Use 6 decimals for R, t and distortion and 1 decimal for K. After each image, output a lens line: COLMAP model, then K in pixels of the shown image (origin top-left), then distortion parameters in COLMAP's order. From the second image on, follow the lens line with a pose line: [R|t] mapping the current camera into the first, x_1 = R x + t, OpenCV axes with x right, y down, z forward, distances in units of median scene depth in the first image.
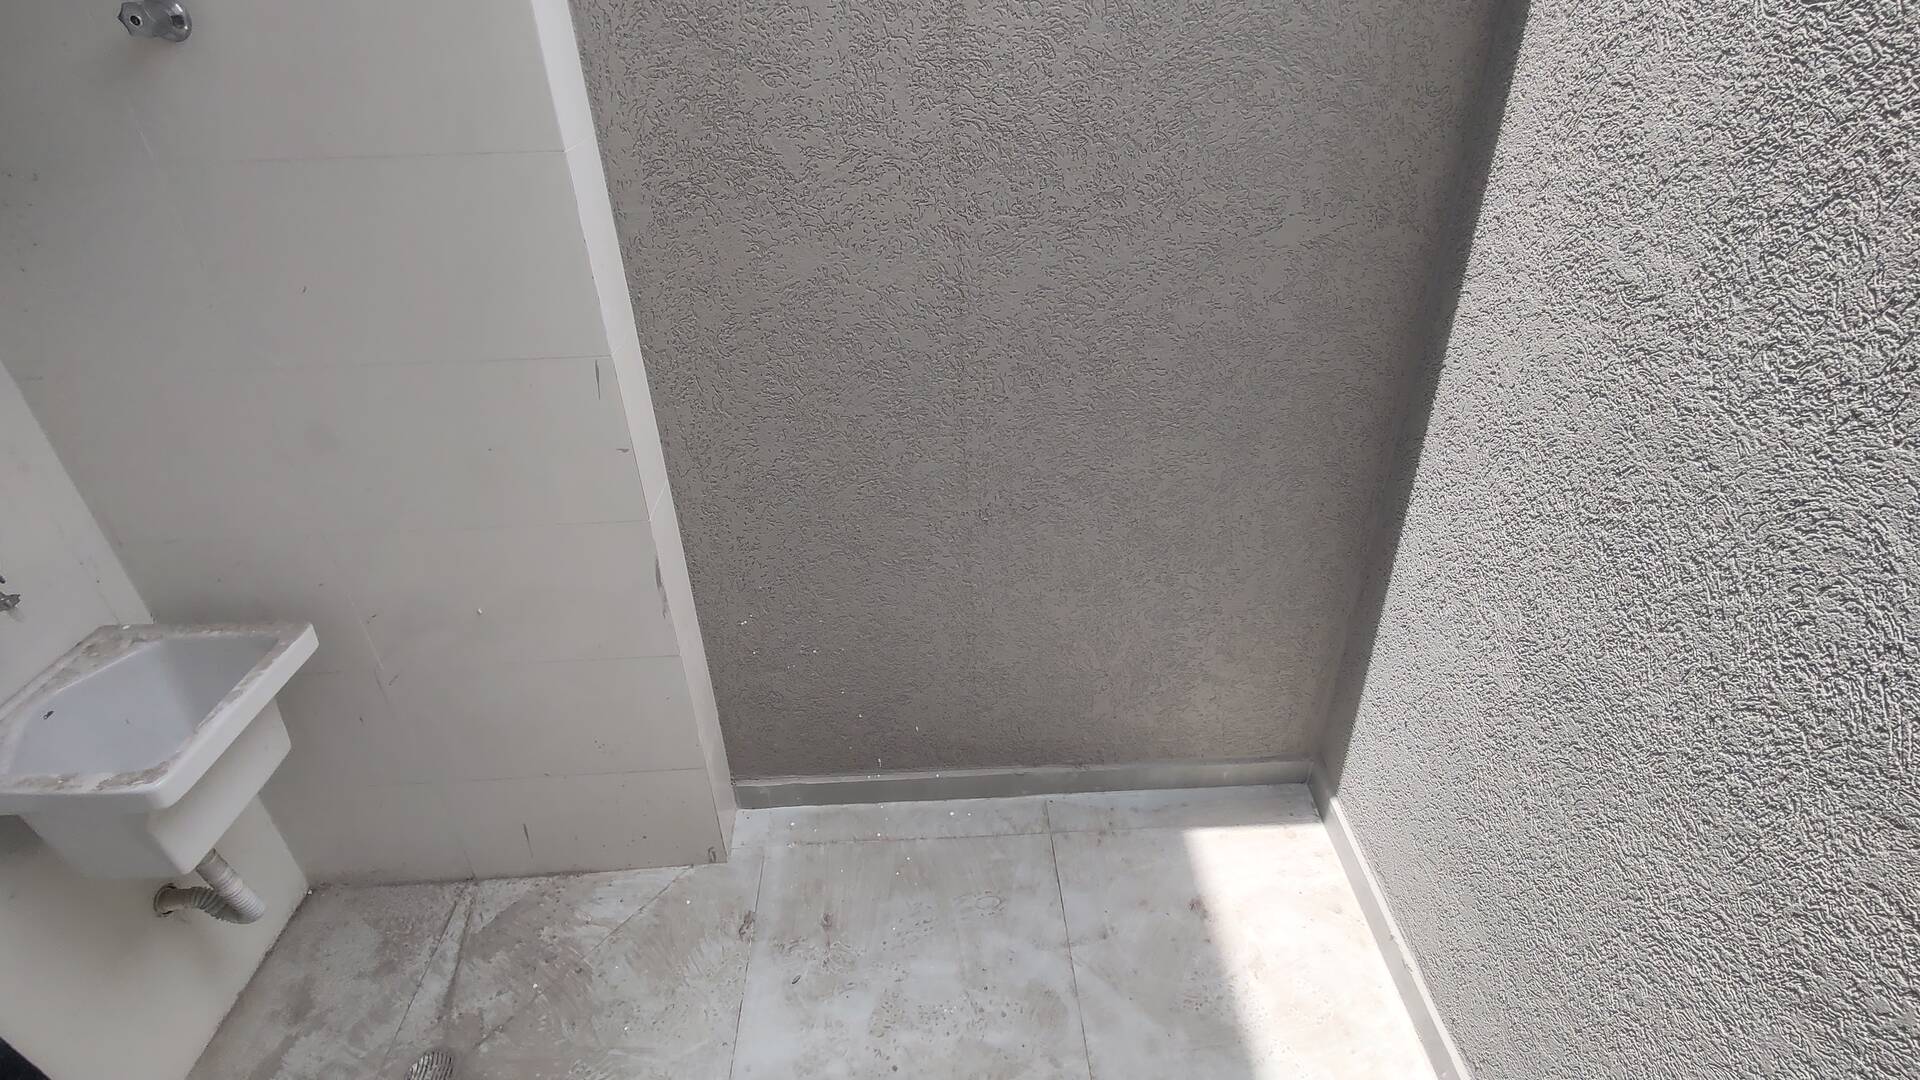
lens RADIAL K [[937.8, 0, 971.5], [0, 937.8, 531.4], [0, 0, 1]] dist [-0.001320, 0.001858]
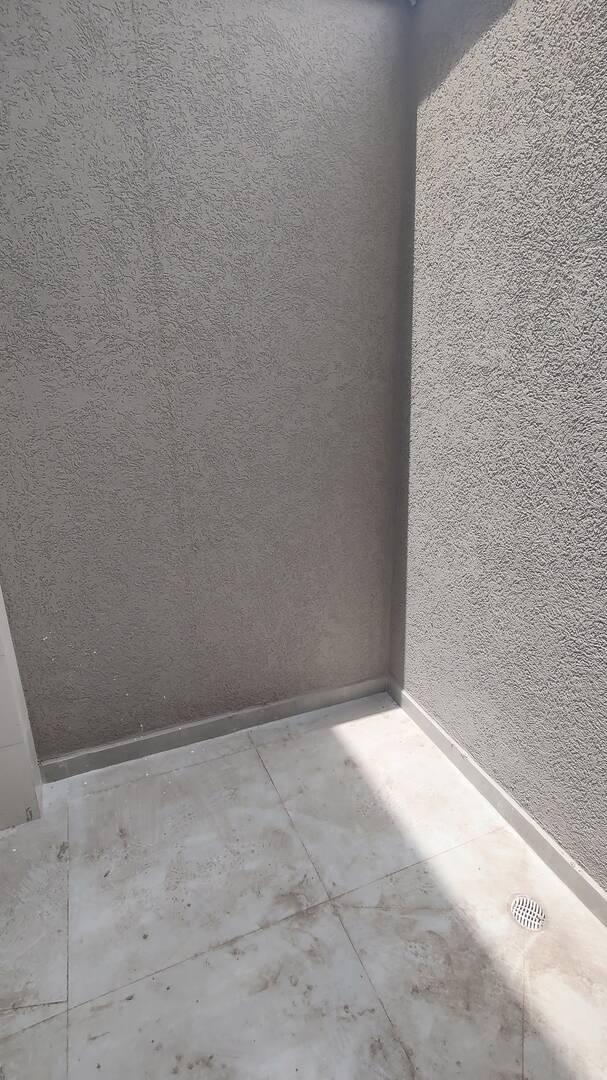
lens RADIAL K [[527.5, 0, 305.1], [0, 527.5, 541.8], [0, 0, 1]] dist [-0.001320, 0.001858]
pose [[0.940140, -0.106152, 0.323835, -0.113166], [0.182453, 0.959373, -0.215208, 0.228311], [-0.287834, 0.261410, 0.921312, 0.035054]]
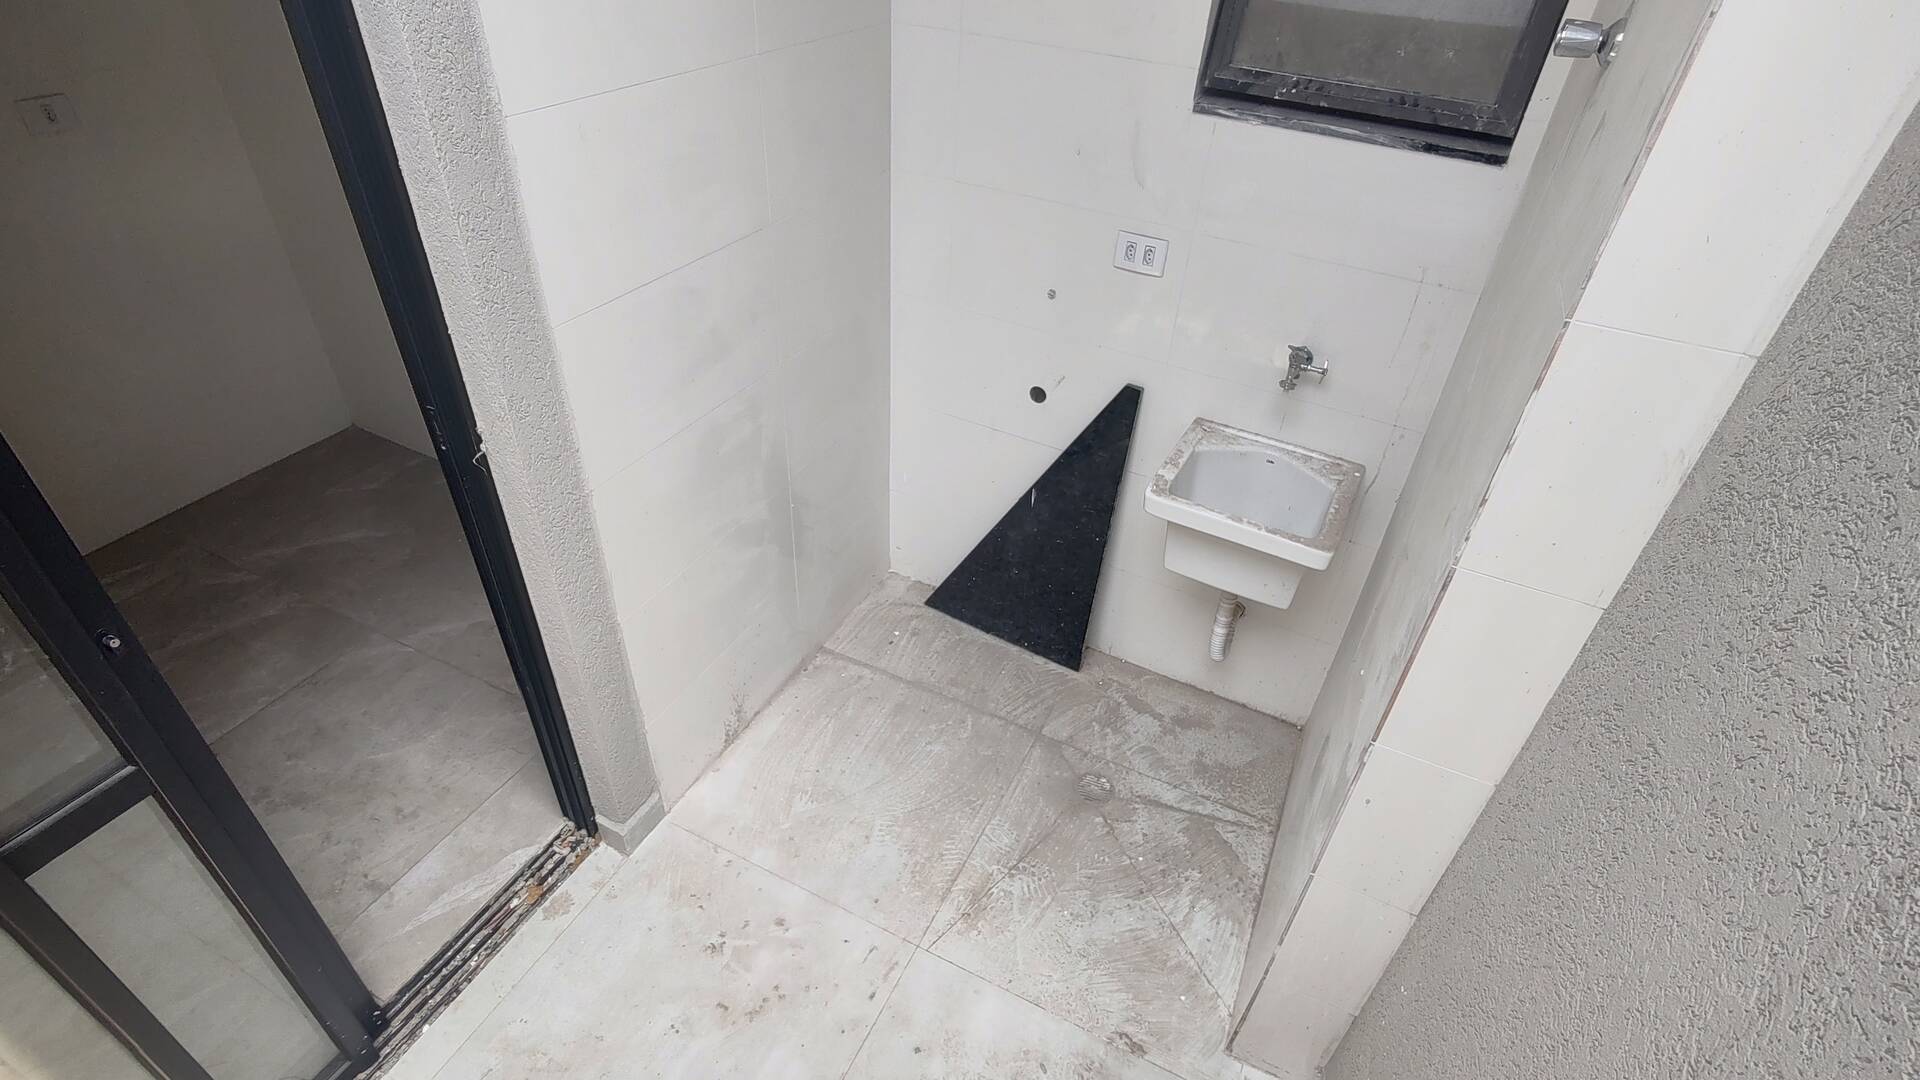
lens RADIAL K [[950.1, 0, 964.7], [0, 950.1, 533.4], [0, 0, 1]] dist [-0.004401, -0.000132]
pose [[-0.491616, 0.518449, -0.699661, 0.247818], [-0.495053, 0.494601, 0.714347, -0.441430], [0.716406, 0.697553, 0.013506, 0.580236]]
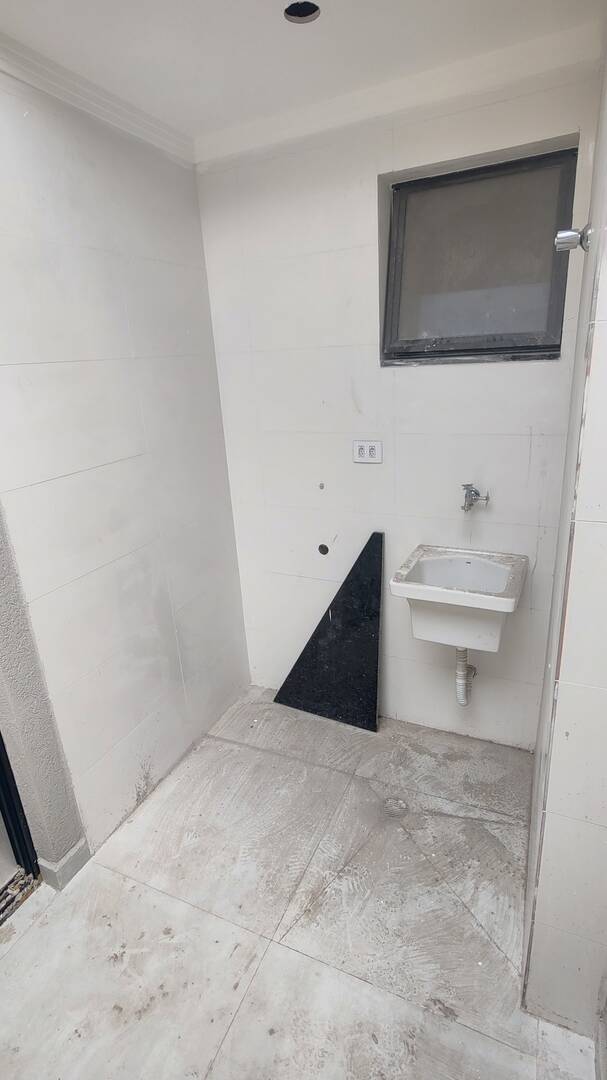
lens RADIAL K [[540.8, 0, 304.4], [0, 540.8, 537.5], [0, 0, 1]] dist [-0.012534, 0.014725]
pose [[-0.466474, 0.324332, -0.822928, 0.205545], [-0.407479, 0.746959, 0.525370, -0.300481], [0.785088, 0.580397, -0.216279, 0.749781]]
